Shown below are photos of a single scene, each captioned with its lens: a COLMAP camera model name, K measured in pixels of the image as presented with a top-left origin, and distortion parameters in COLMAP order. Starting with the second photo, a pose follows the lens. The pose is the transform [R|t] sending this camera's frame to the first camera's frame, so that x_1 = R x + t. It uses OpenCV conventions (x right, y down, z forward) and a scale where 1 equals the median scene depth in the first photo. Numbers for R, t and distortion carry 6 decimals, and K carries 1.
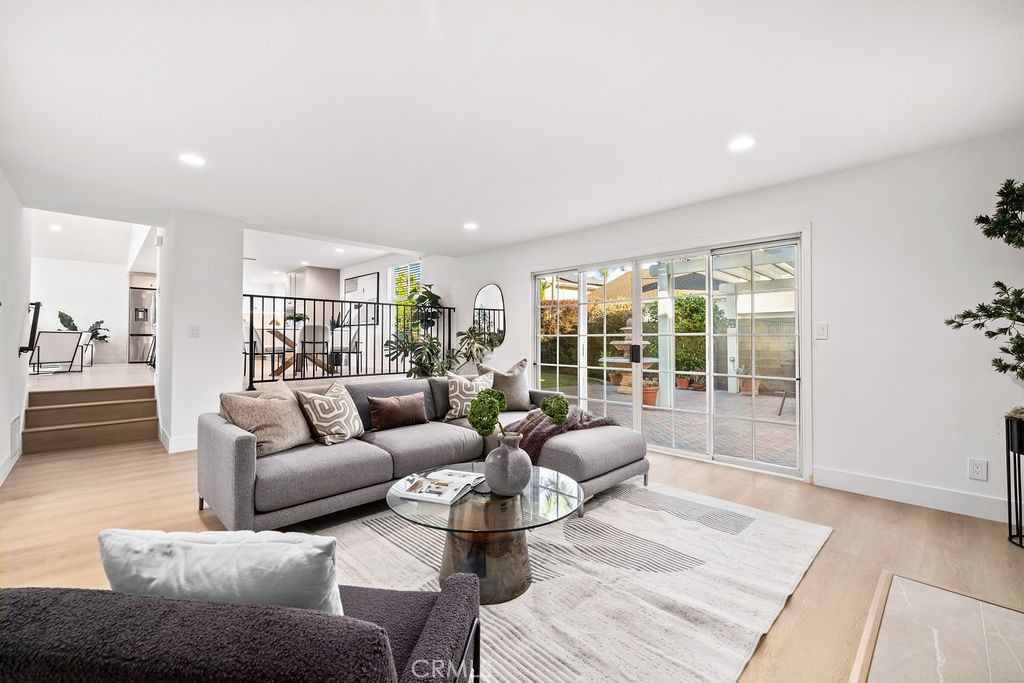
lens RADIAL K [[430.9, 0, 507.0], [0, 430.9, 336.1], [0, 0, 1]] dist [0.000303, 0.000829]
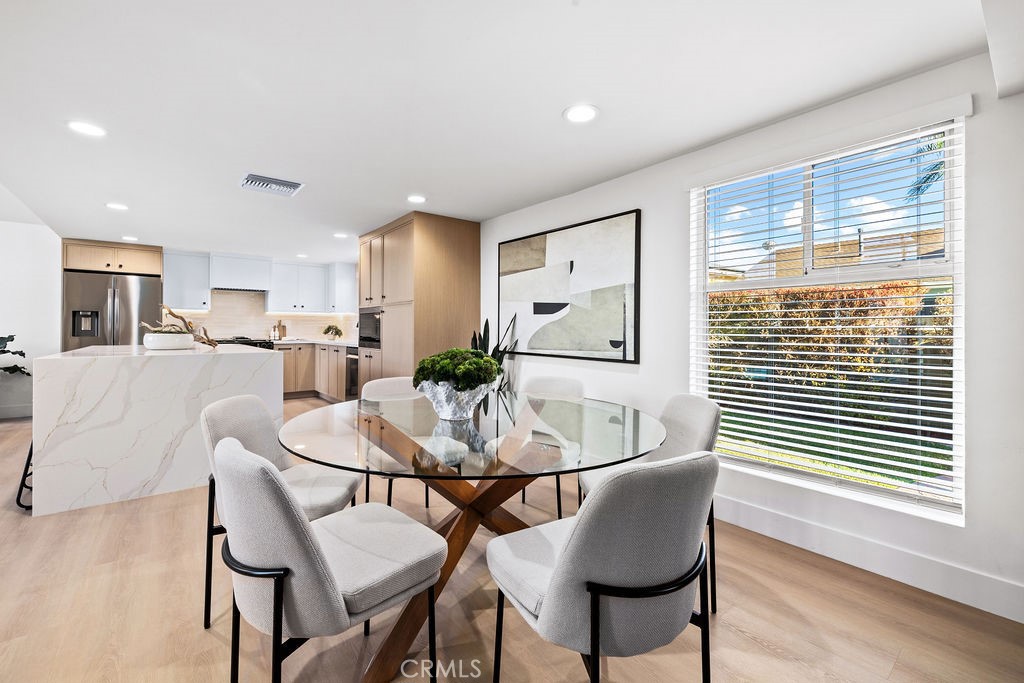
lens RADIAL K [[430.9, 0, 506.3], [0, 430.9, 333.1], [0, 0, 1]] dist [0.000303, 0.000829]
pose [[0.995751, 0.002384, -0.092058, -0.309469], [-0.000948, 0.999877, 0.015631, -0.046435], [0.092084, -0.015478, 0.995631, 0.540547]]
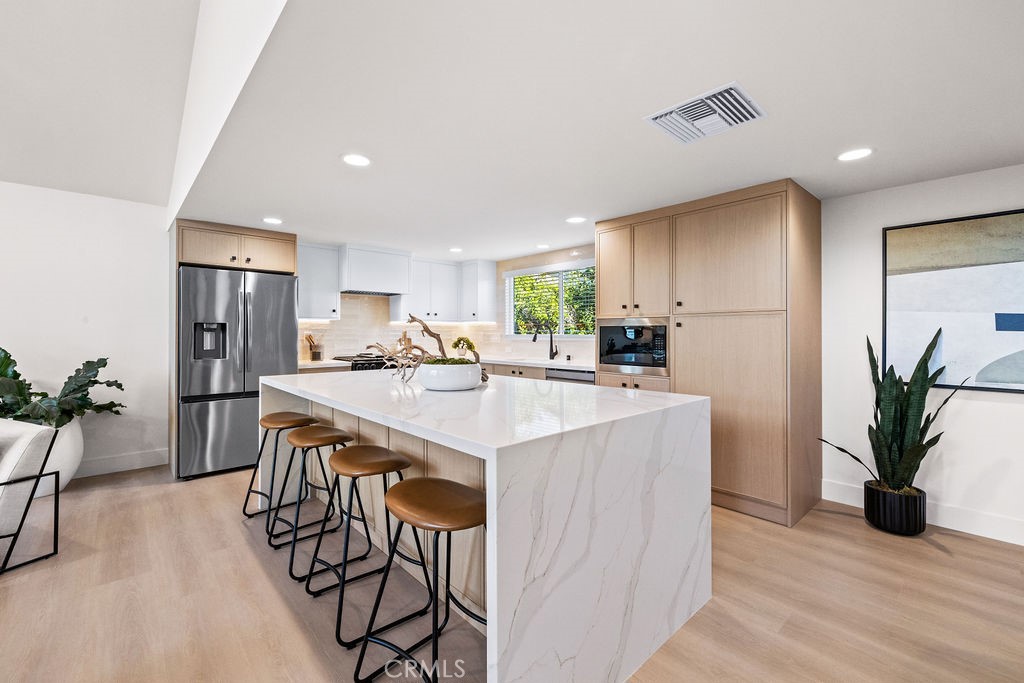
lens RADIAL K [[430.9, 0, 513.0], [0, 430.9, 335.9], [0, 0, 1]] dist [0.000303, 0.000829]
pose [[0.999667, -0.001201, -0.025794, -0.588452], [0.001529, 0.999918, 0.012677, -0.057188], [0.025776, -0.012712, 0.999587, 0.649588]]
